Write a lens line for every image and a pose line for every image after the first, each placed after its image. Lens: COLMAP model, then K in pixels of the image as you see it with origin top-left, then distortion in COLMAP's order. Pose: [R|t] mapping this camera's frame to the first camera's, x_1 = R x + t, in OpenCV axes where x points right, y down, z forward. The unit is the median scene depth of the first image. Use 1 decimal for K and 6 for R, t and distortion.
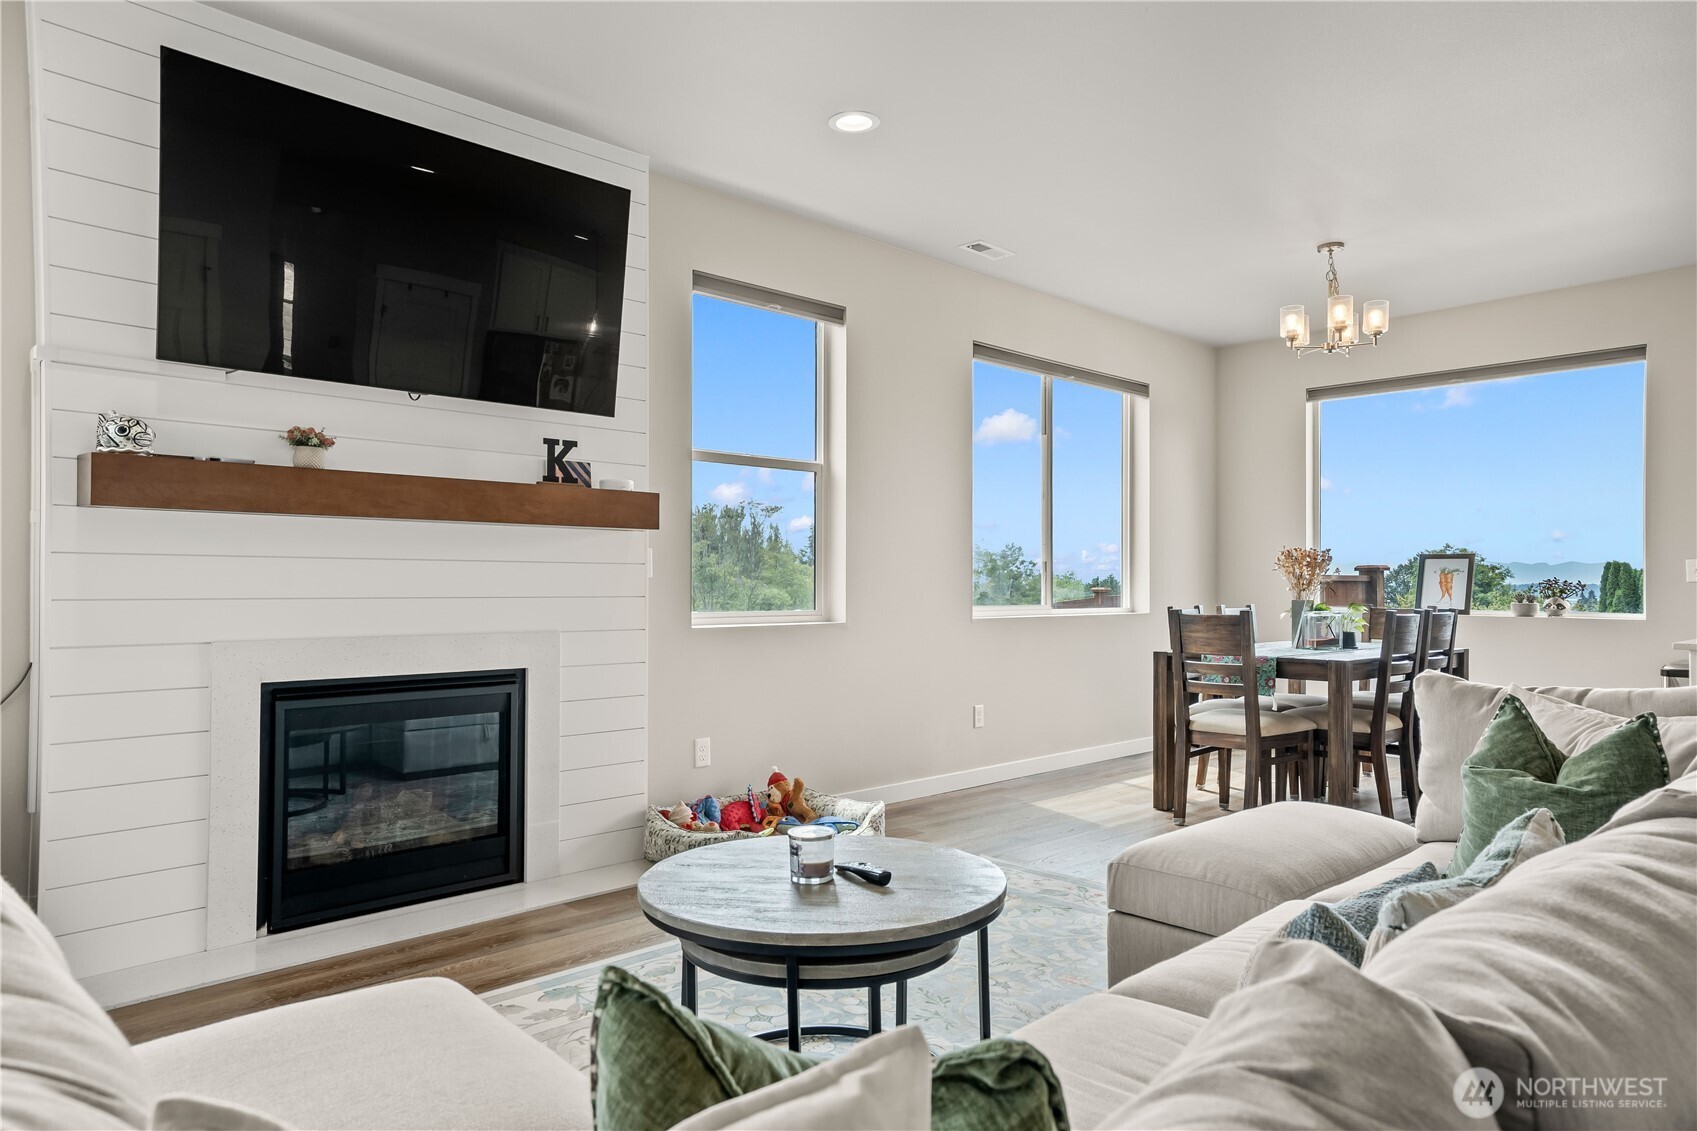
lens RADIAL K [[1112.3, 0, 852.8], [0, 1112.3, 569.2], [0, 0, 1]] dist [-0.000999, 0.000537]
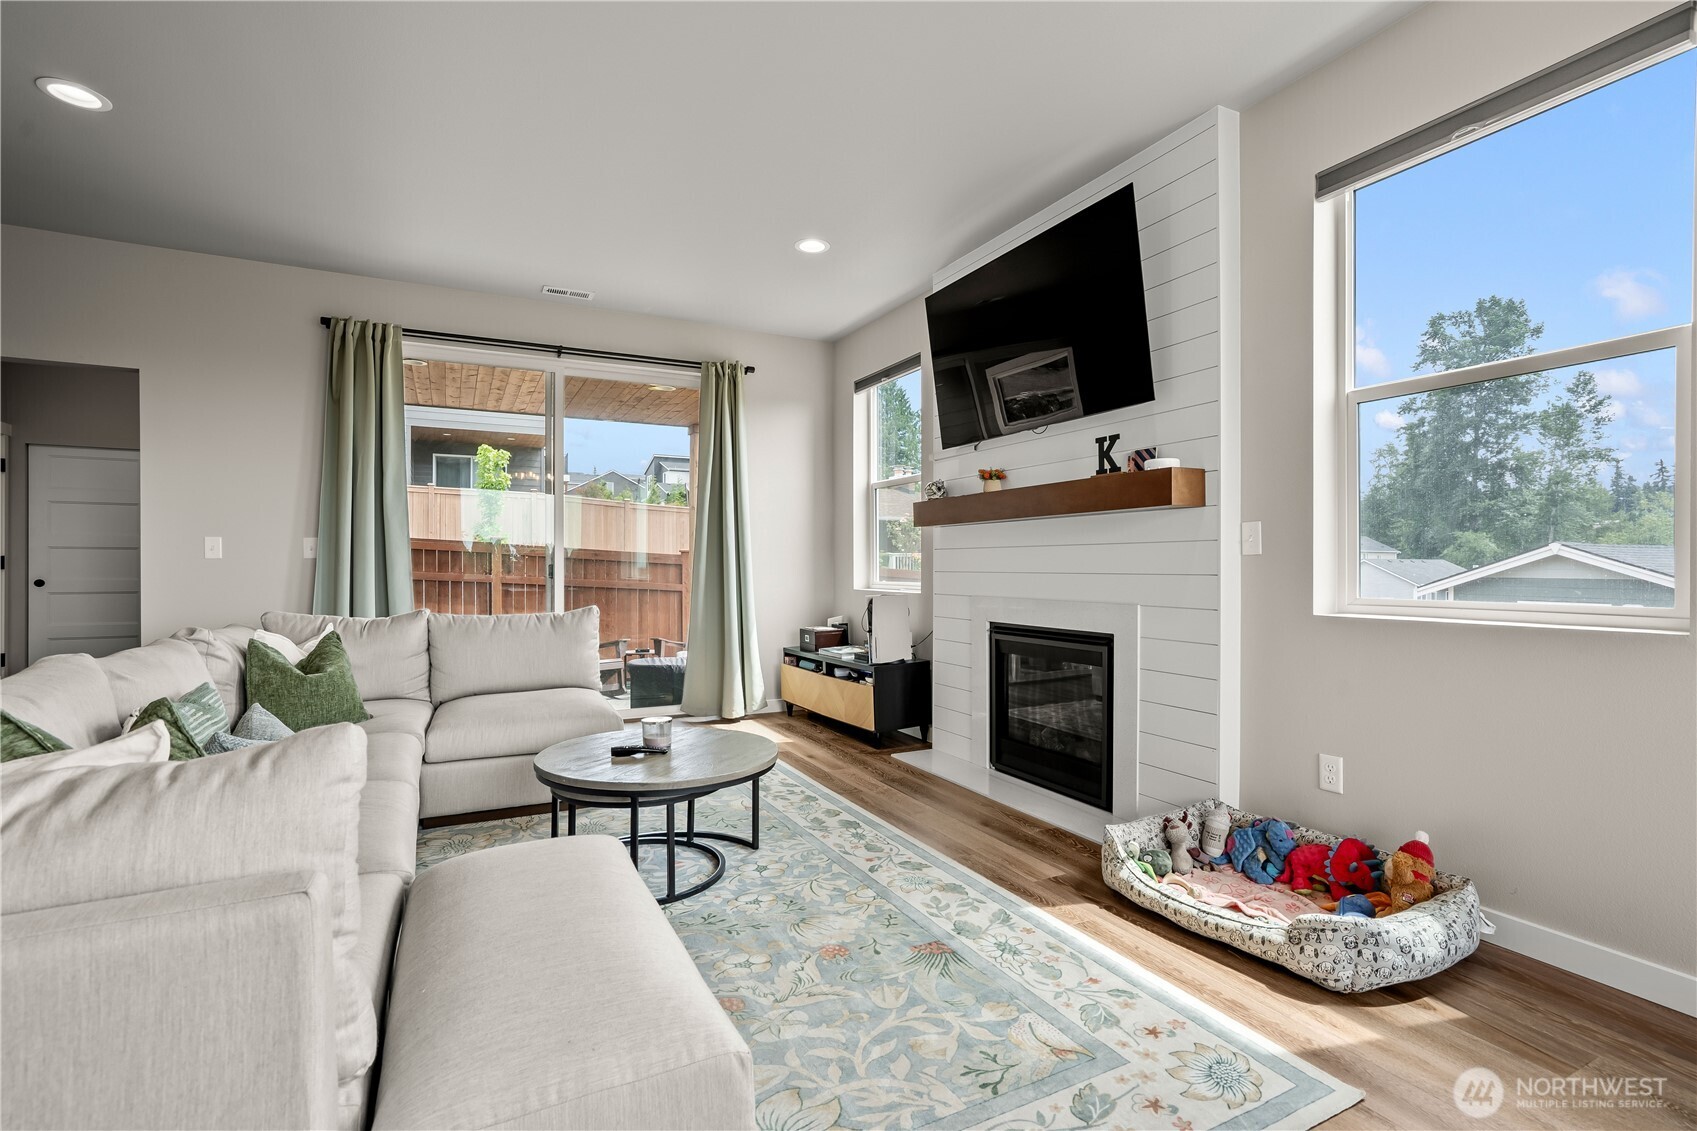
lens RADIAL K [[787.3, 0, 846.7], [0, 787.3, 565.7], [0, 0, 1]] dist [0.004737, 0.002070]
pose [[-0.297598, 0.002588, -0.954688, 0.594299], [0.016292, 0.999864, -0.002369, 0.014349], [0.954552, -0.016259, -0.297600, 0.991301]]
